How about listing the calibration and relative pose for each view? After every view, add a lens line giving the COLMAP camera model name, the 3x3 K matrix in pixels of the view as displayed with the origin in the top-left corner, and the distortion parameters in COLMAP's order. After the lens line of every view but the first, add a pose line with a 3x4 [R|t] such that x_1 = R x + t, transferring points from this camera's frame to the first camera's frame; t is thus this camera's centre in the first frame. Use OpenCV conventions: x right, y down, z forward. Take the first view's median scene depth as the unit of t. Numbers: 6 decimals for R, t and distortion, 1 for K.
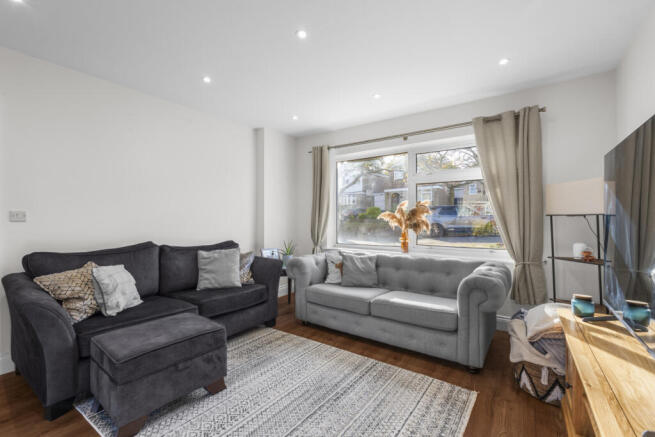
lens RADIAL K [[289.0, 0, 327.5], [0, 289.0, 218.5], [0, 0, 1]] dist [0.000489, 0.000061]
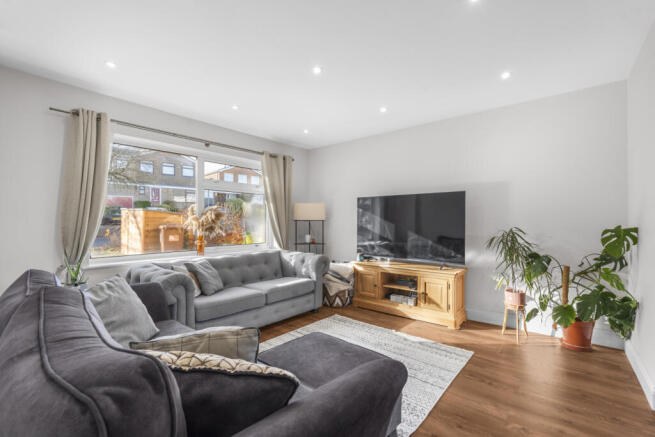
lens RADIAL K [[289.0, 0, 327.5], [0, 289.0, 218.5], [0, 0, 1]] dist [0.000489, 0.000061]
pose [[0.087897, 0.008176, 0.996096, -1.038543], [-0.005938, 0.999953, -0.007683, -0.008436], [-0.996112, -0.005239, 0.087942, 0.674364]]
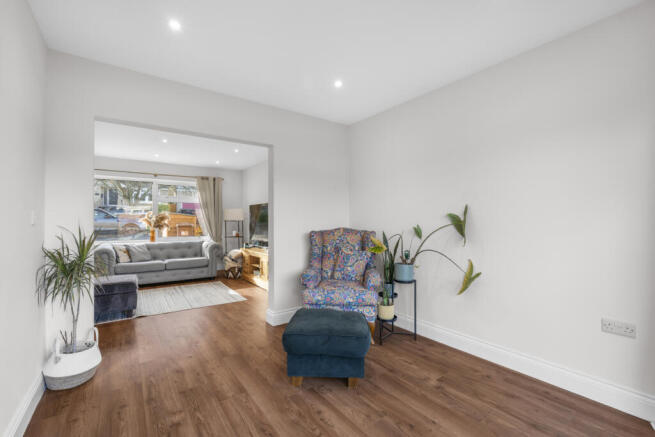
lens RADIAL K [[289.0, 0, 327.5], [0, 289.0, 218.5], [0, 0, 1]] dist [0.000489, 0.000061]
pose [[0.333364, 0.010873, 0.942735, -1.435094], [-0.003562, 0.999941, -0.010273, -0.008981], [-0.942791, 0.000067, 0.333383, -0.765965]]
